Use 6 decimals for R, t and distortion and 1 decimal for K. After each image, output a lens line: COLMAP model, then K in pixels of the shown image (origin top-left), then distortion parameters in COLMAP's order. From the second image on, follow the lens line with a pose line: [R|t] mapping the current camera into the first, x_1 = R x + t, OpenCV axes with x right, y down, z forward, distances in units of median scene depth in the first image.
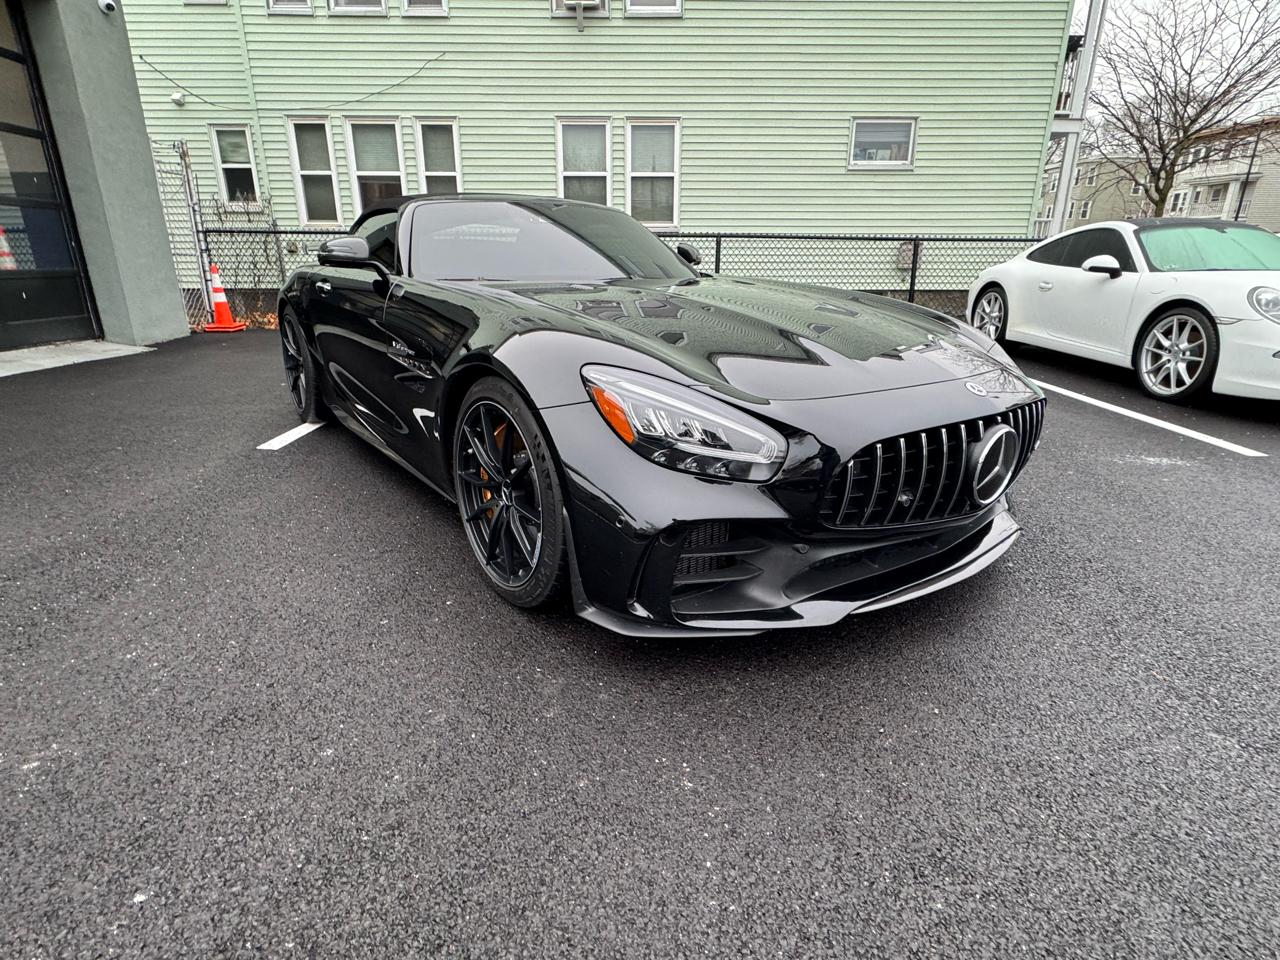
lens RADIAL K [[656.9, 0, 637.3], [0, 656.9, 479.6], [0, 0, 1]] dist [-0.003003, 0.001209]
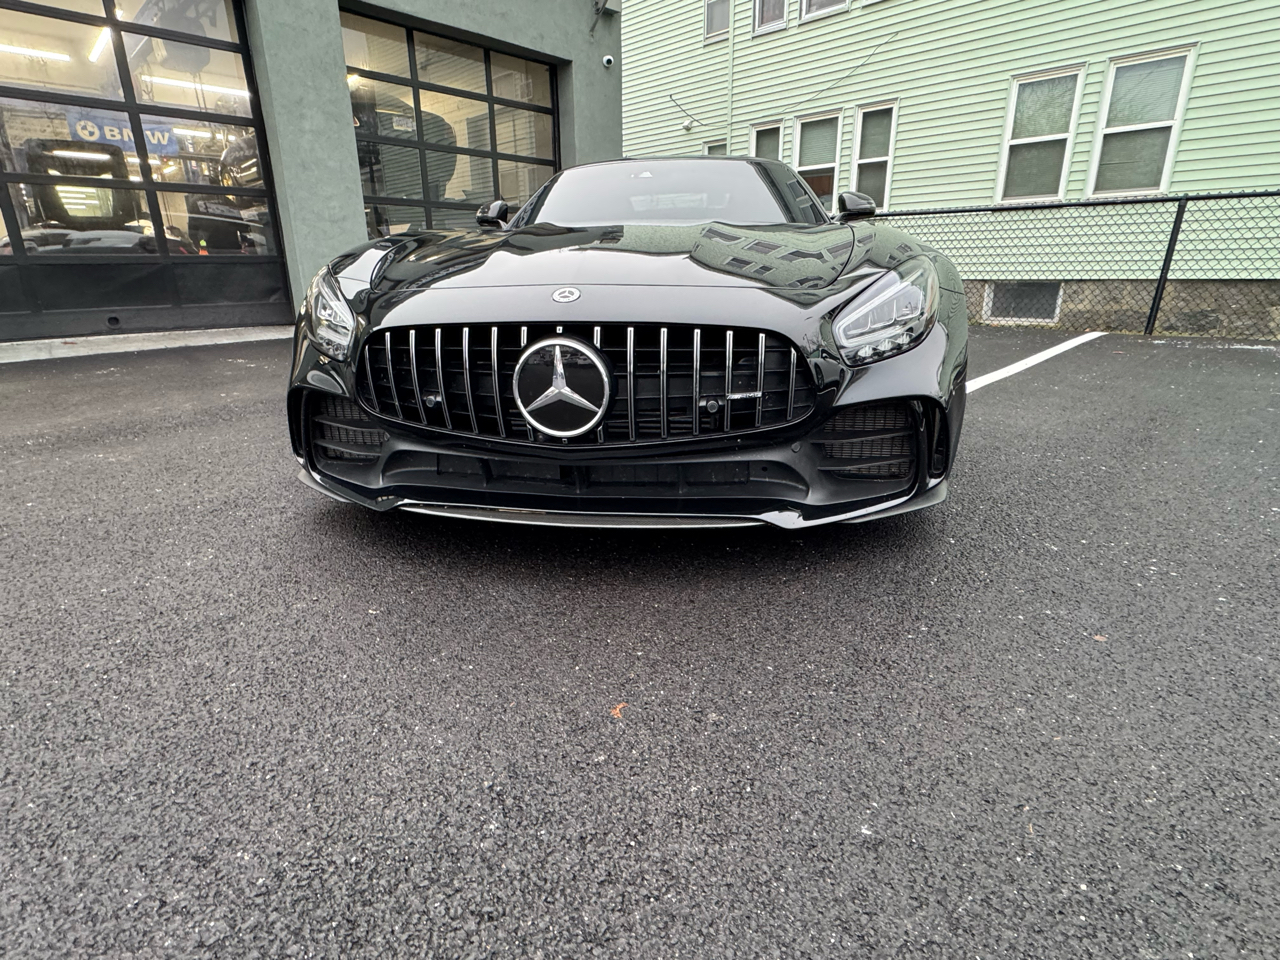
lens RADIAL K [[656.7, 0, 636.0], [0, 656.7, 478.4], [0, 0, 1]] dist [-0.001909, -0.000235]
pose [[0.709401, 0.203683, -0.674733, 0.213837], [-0.209938, 0.974942, 0.073583, 0.001600], [0.672813, 0.089452, 0.734385, 0.083383]]
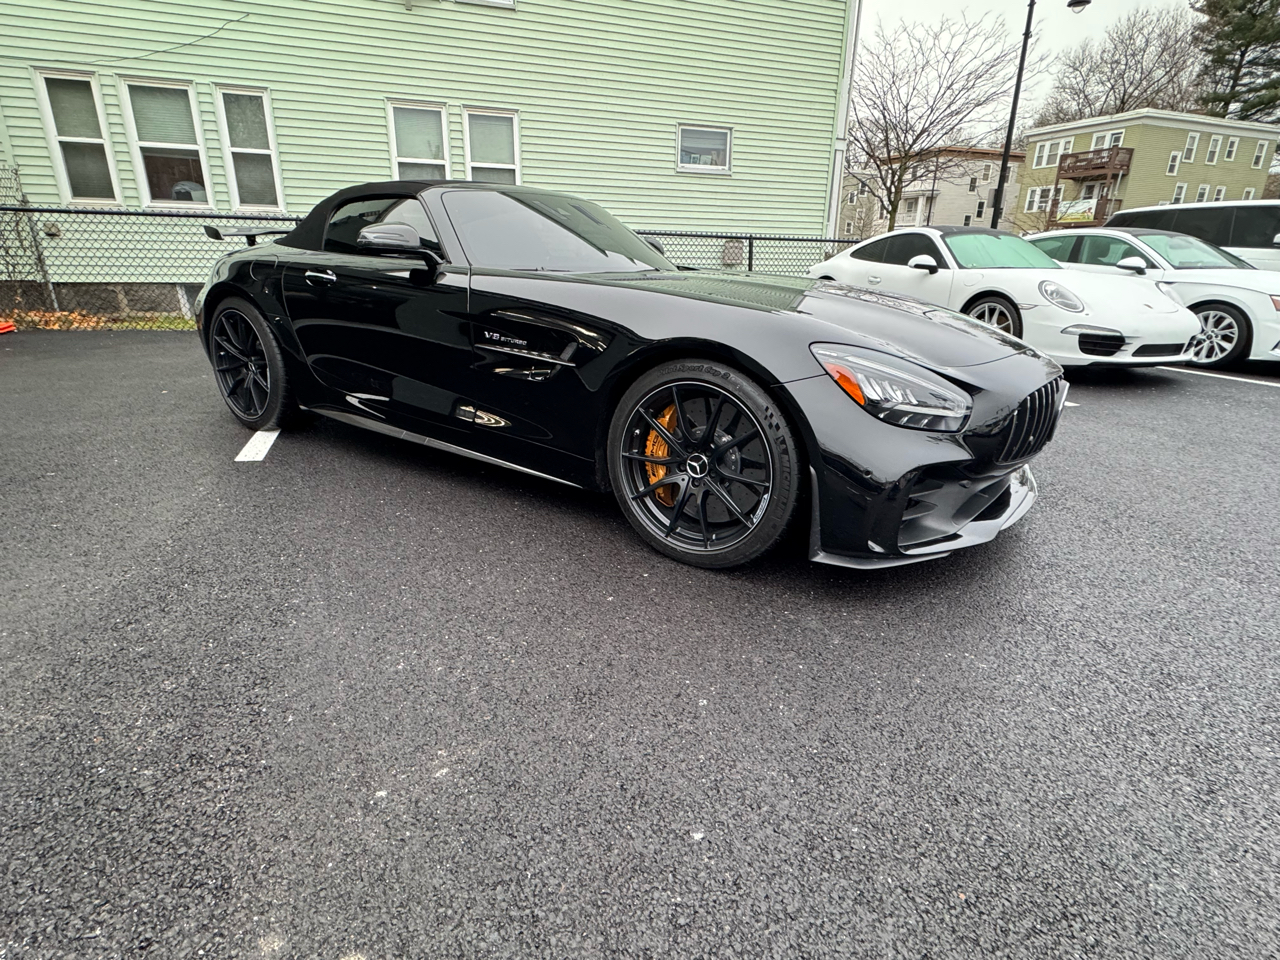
lens RADIAL K [[656.7, 0, 638.9], [0, 656.7, 477.6], [0, 0, 1]] dist [-0.001909, -0.000235]
pose [[0.944669, -0.090992, 0.315154, -0.126997], [0.089155, 0.995811, 0.020273, 0.001765], [-0.315678, 0.008947, 0.948824, -0.000647]]
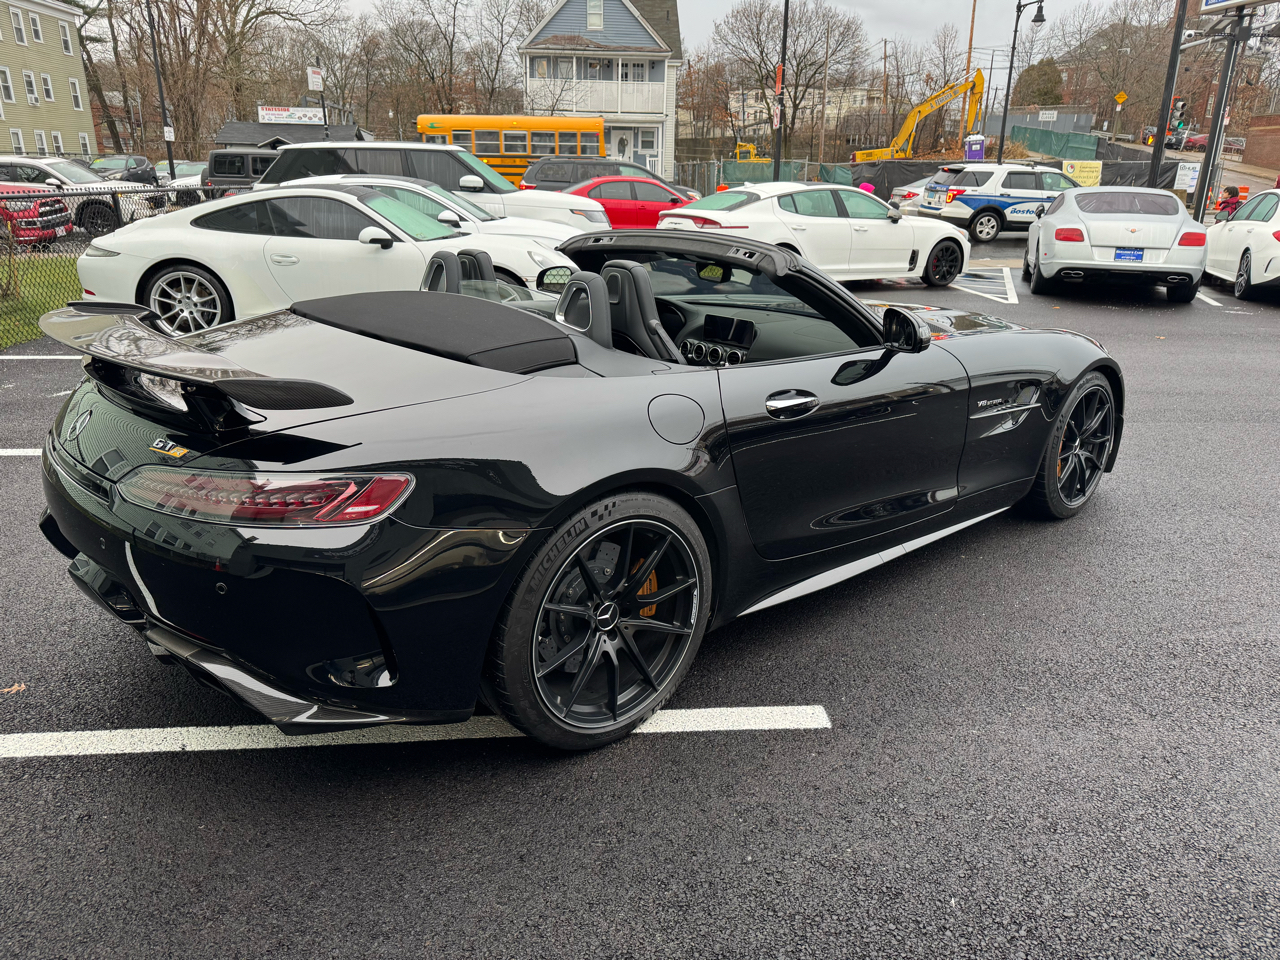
lens RADIAL K [[900.0, 0, 642.1], [0, 900.0, 480.3], [0, 0, 1]] dist [0.029983, -0.036822]
pose [[-0.073296, -0.326840, 0.942233, -0.430976], [0.308884, 0.890879, 0.333054, -0.185868], [-0.948271, 0.315453, 0.035658, 0.382126]]
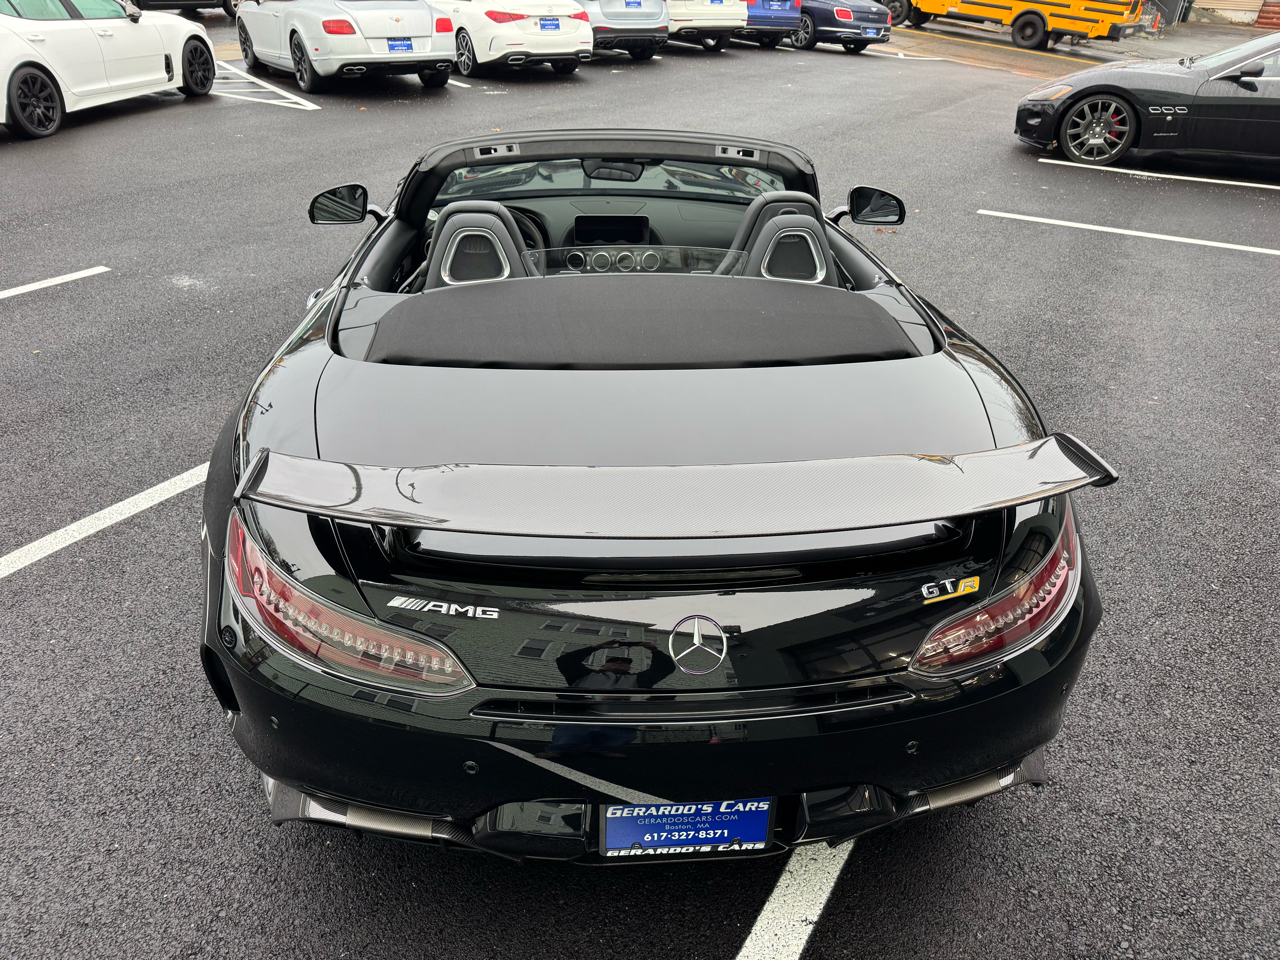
lens RADIAL K [[900.0, 0, 635.2], [0, 900.0, 479.3], [0, 0, 1]] dist [0.029983, -0.036822]
pose [[-0.847034, -0.294441, 0.442536, -0.237209], [0.143936, 0.674393, 0.724208, -0.294756], [-0.511680, 0.677125, -0.528853, 0.594652]]
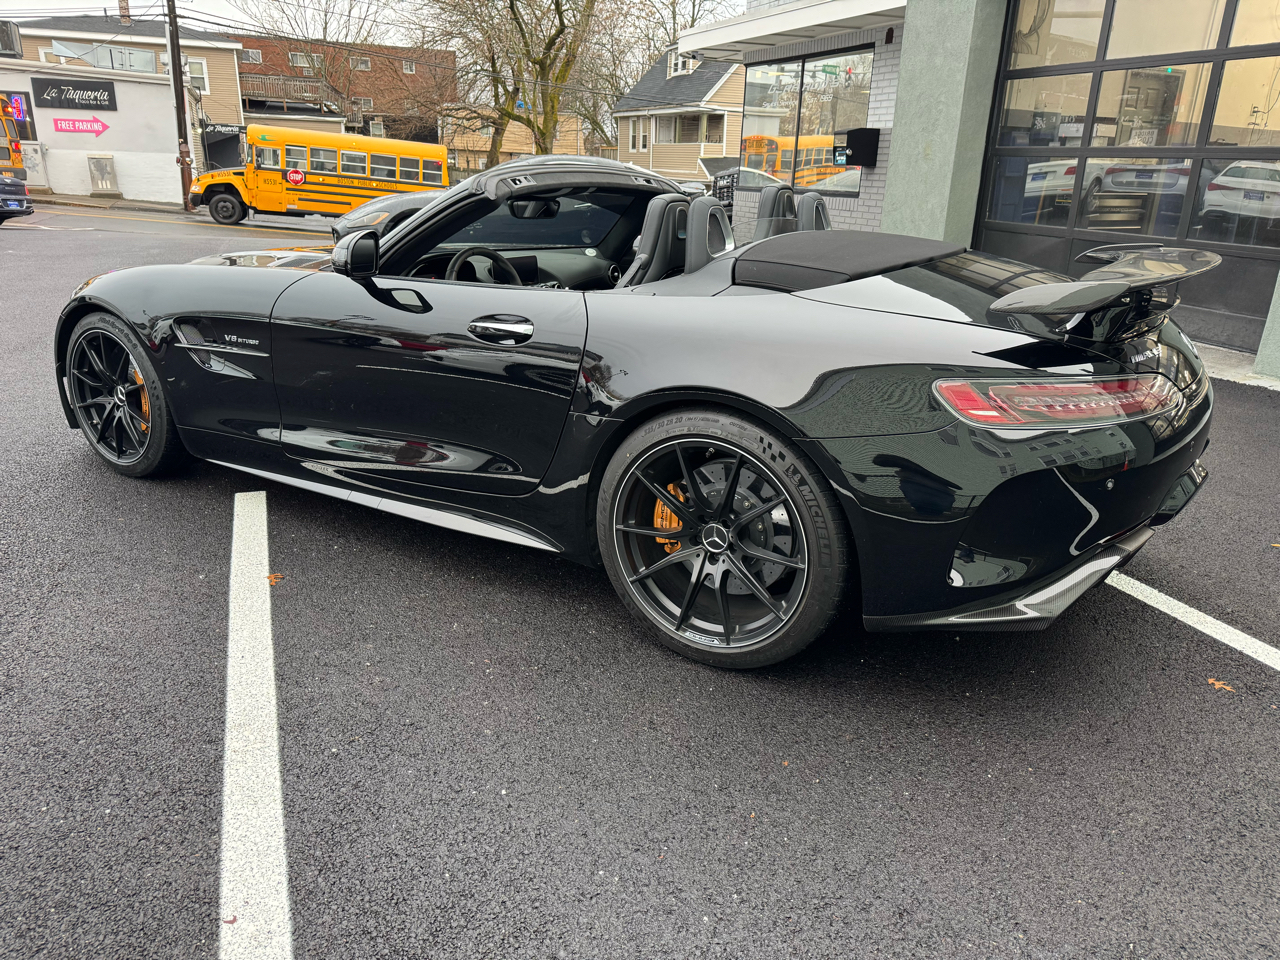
lens RADIAL K [[900.0, 0, 644.1], [0, 900.0, 478.4], [0, 0, 1]] dist [0.029983, -0.036822]
pose [[-0.925834, 0.093816, -0.366102, 0.058975], [-0.152835, 0.793016, 0.589718, -0.265192], [0.345649, 0.601934, -0.719863, 0.686265]]
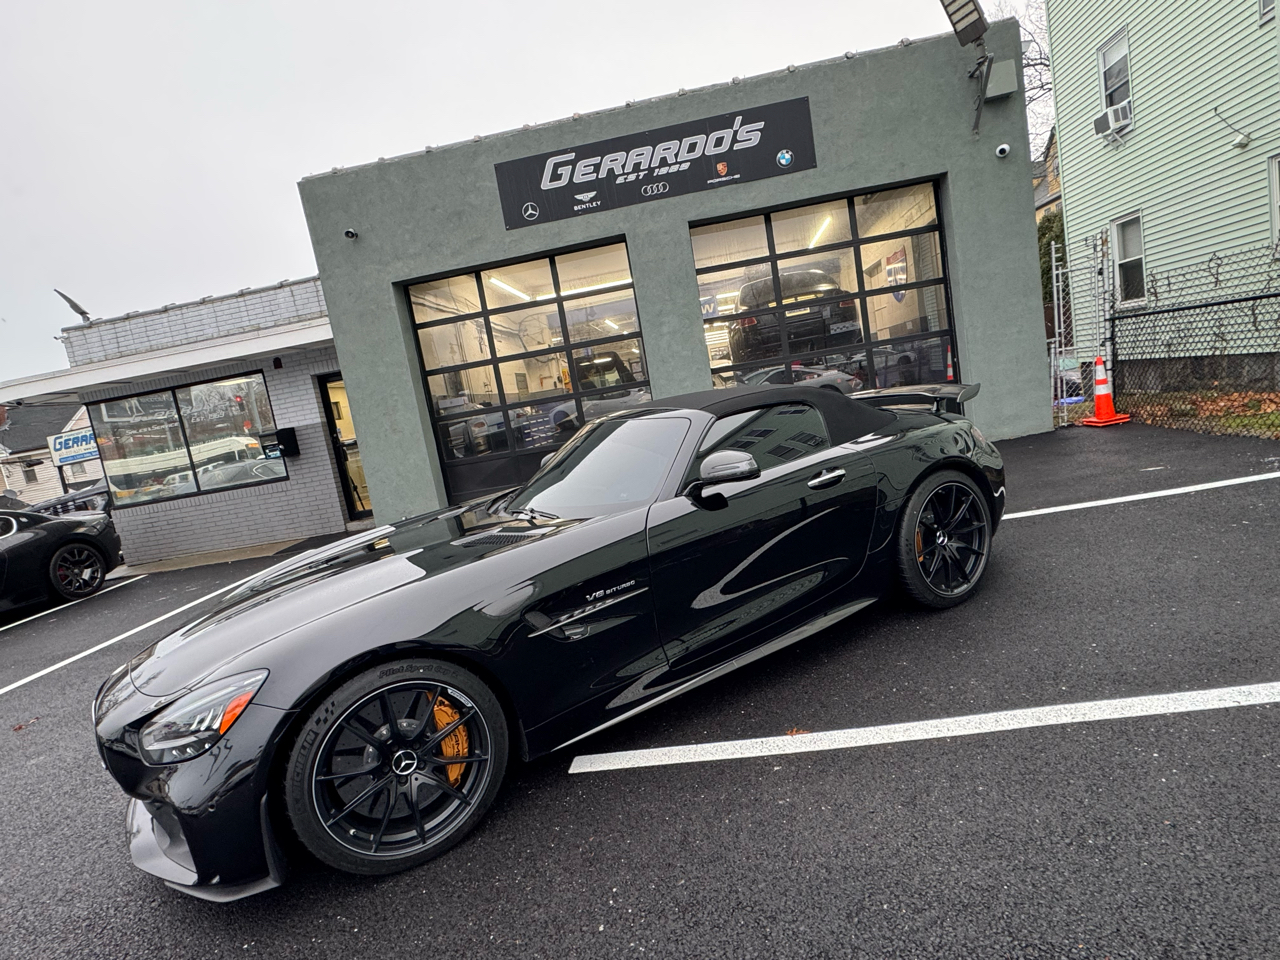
lens RADIAL K [[656.7, 0, 639.7], [0, 656.7, 479.6], [0, 0, 1]] dist [-0.001909, -0.000235]
pose [[-0.119084, 0.146706, -0.981986, 0.313676], [-0.153057, 0.974489, 0.164147, -0.173491], [0.981016, 0.169847, -0.093592, 0.394128]]
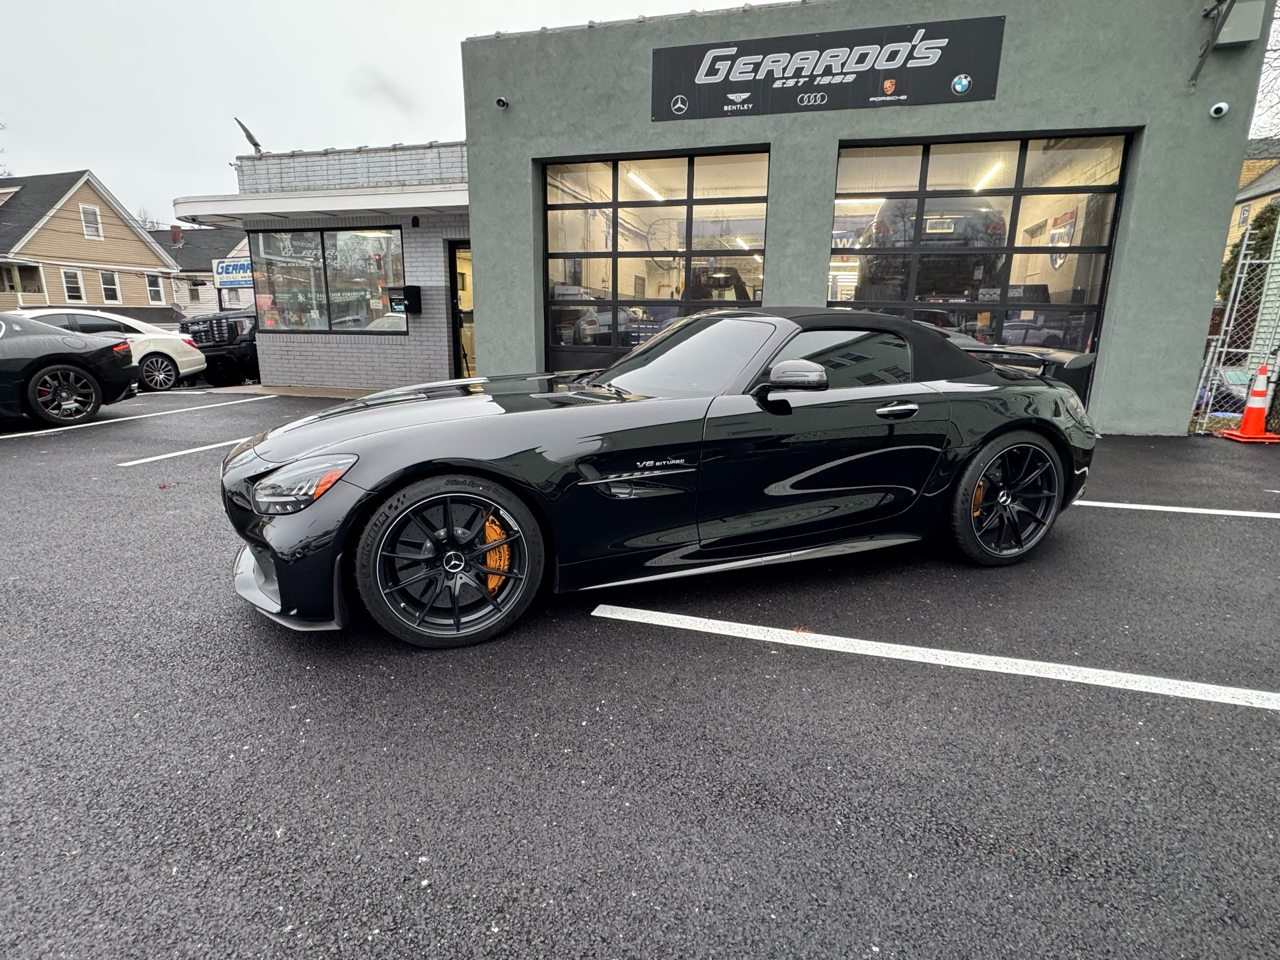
lens RADIAL K [[656.7, 0, 638.9], [0, 656.7, 476.5], [0, 0, 1]] dist [-0.001909, -0.000235]
pose [[-0.293029, 0.209513, -0.932866, 0.331748], [-0.319371, 0.898203, 0.302048, -0.163202], [0.901186, 0.386439, -0.196287, 0.414717]]
